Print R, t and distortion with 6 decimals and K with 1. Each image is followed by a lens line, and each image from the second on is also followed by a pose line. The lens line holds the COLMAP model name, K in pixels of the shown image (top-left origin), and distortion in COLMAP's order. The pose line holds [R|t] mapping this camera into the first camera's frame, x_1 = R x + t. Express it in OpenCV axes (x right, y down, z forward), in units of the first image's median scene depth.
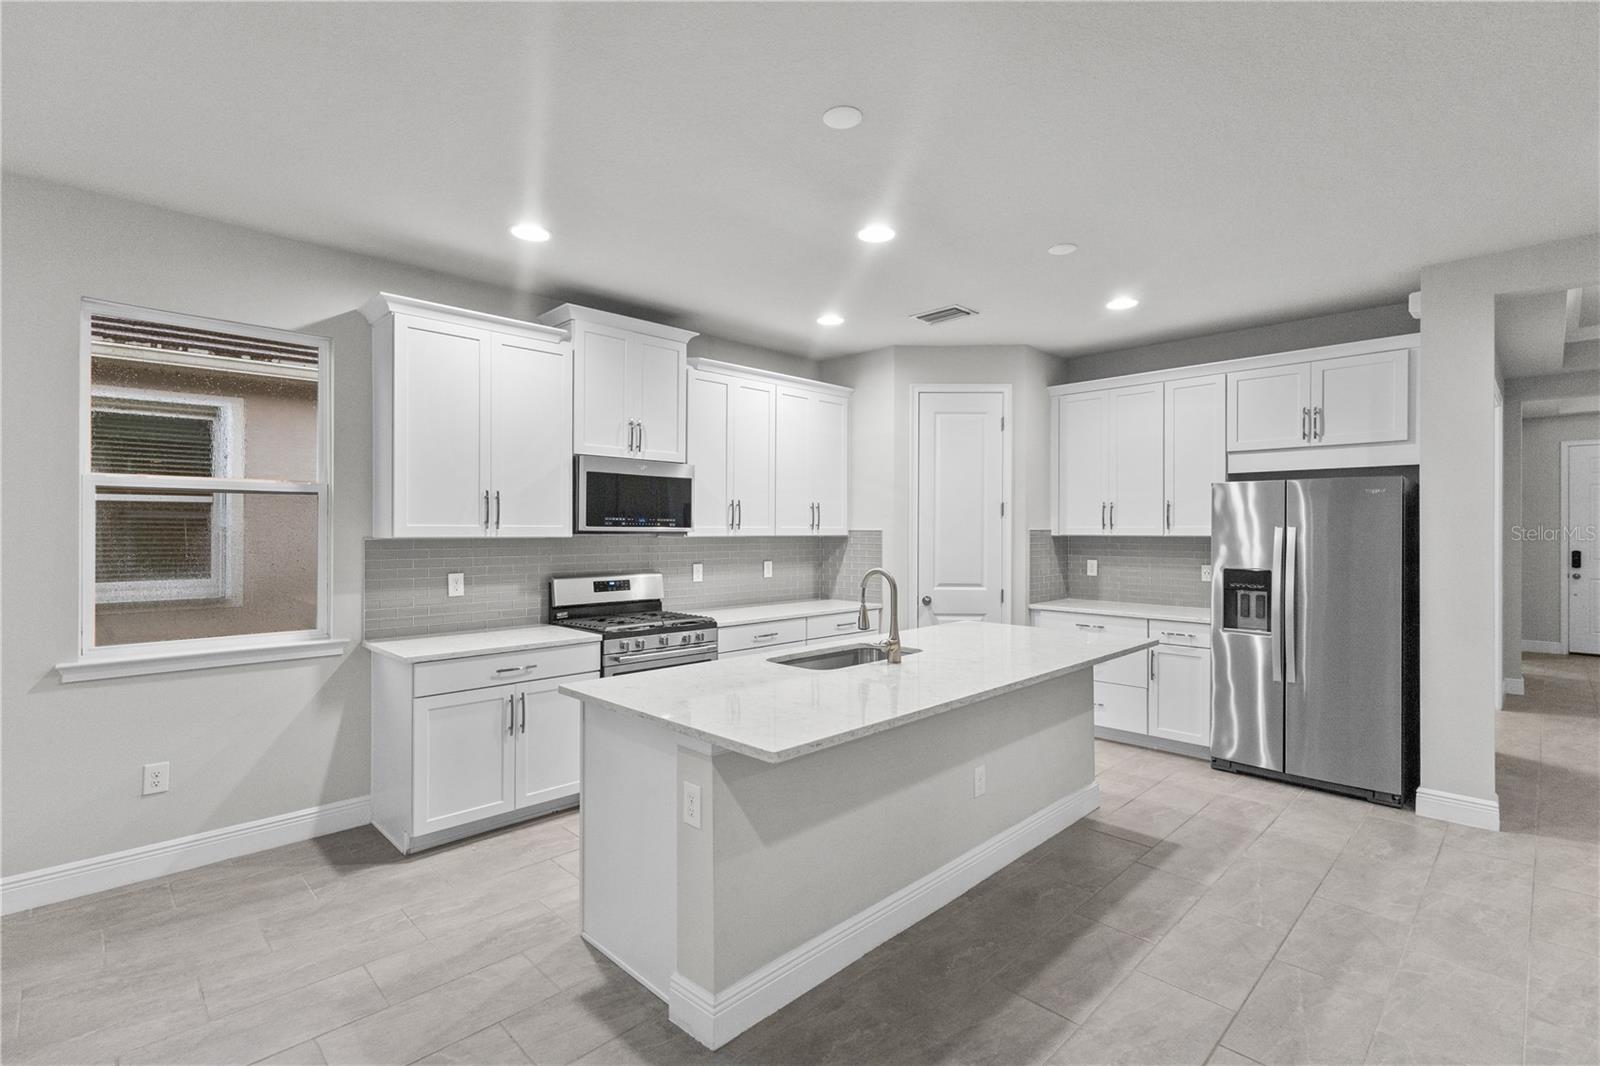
lens RADIAL K [[738.3, 0, 800.0], [0, 738.3, 533.0], [0, 0, 1]] dist [0.007059, -0.000050]
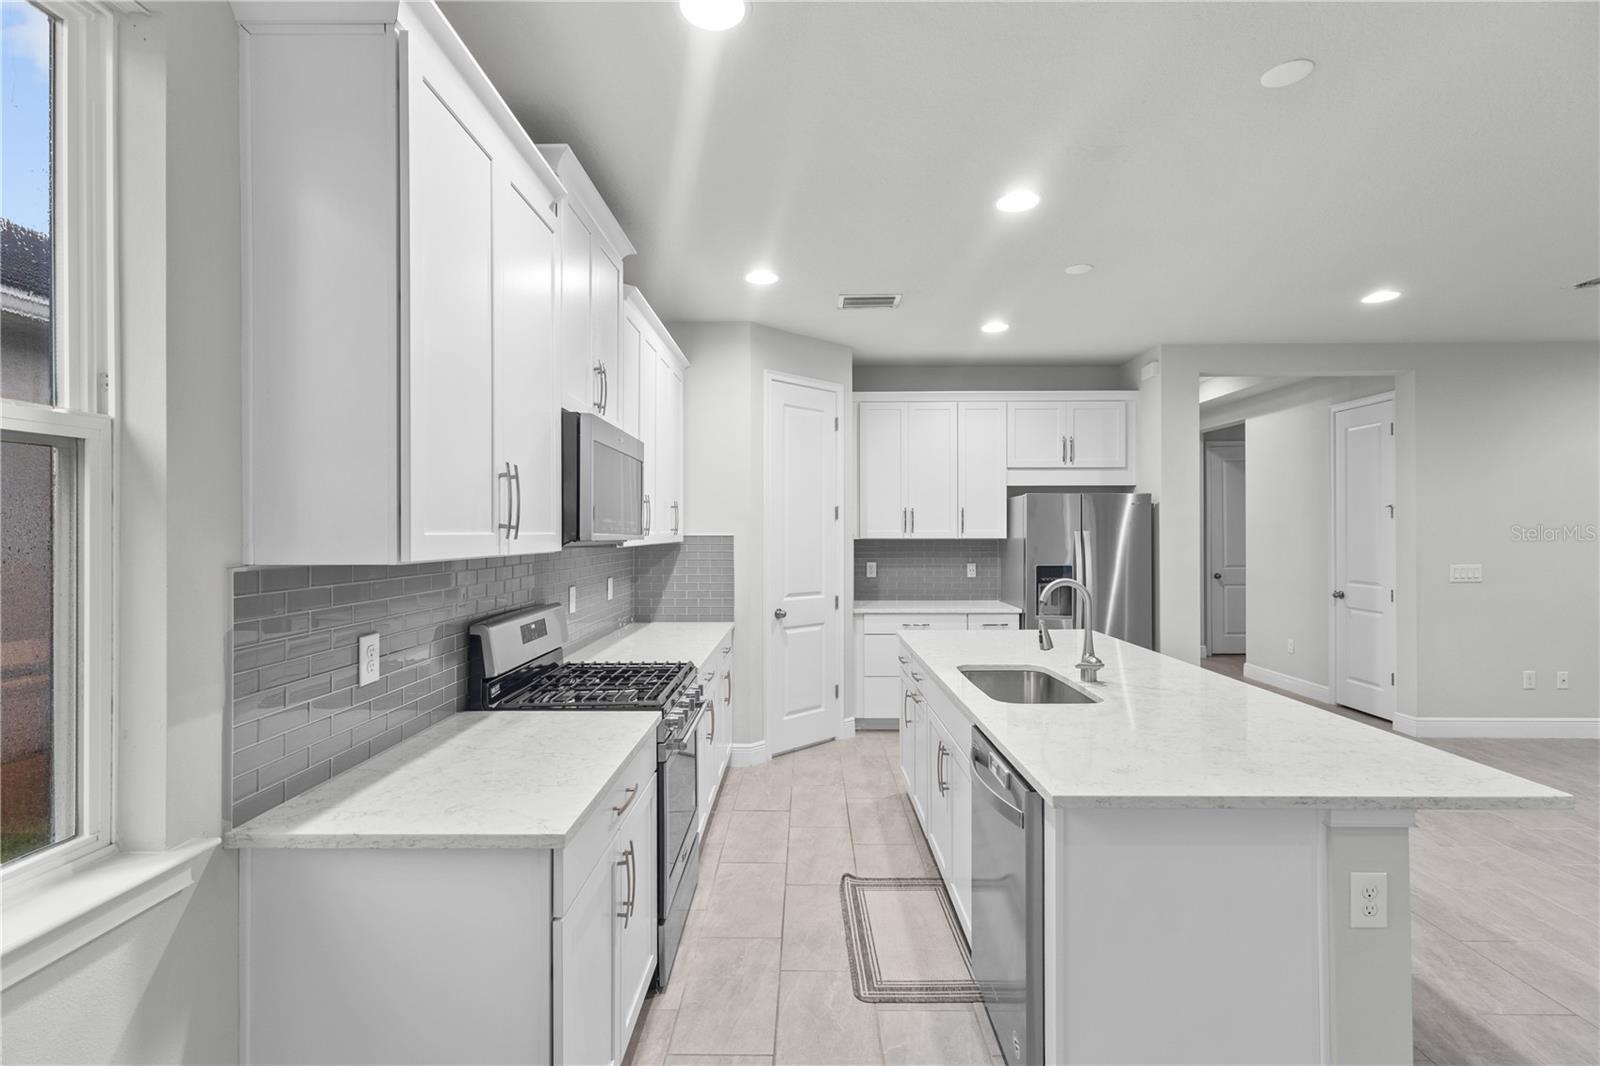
lens RADIAL K [[738.3, 0, 800.0], [0, 738.3, 533.0], [0, 0, 1]] dist [0.007059, -0.000050]
pose [[0.708771, -0.004661, 0.705423, -0.507444], [0.006611, 0.999978, -0.000035, -0.006709], [-0.705408, 0.004689, 0.708786, 0.401133]]
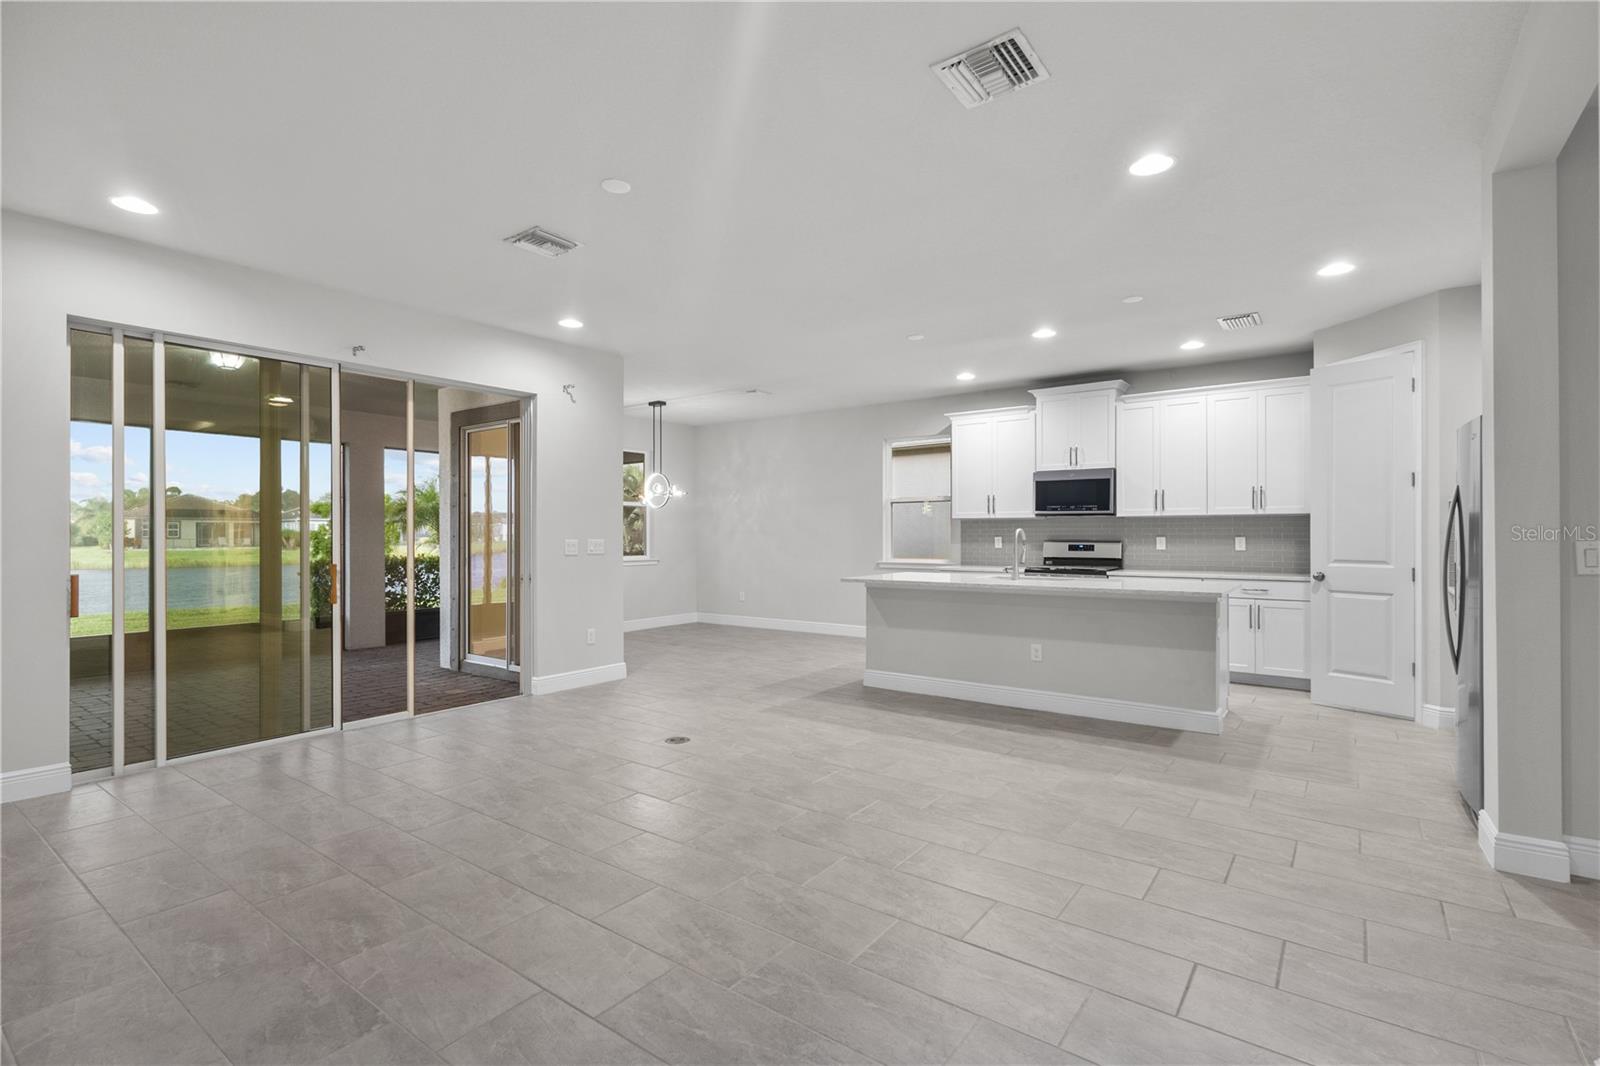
lens RADIAL K [[738.3, 0, 800.0], [0, 738.3, 533.0], [0, 0, 1]] dist [0.007059, -0.000050]
pose [[0.153045, -0.004114, -0.988211, 1.230947], [-0.004487, 0.999978, -0.004858, 0.048533], [0.988209, 0.005178, 0.153023, 0.135126]]
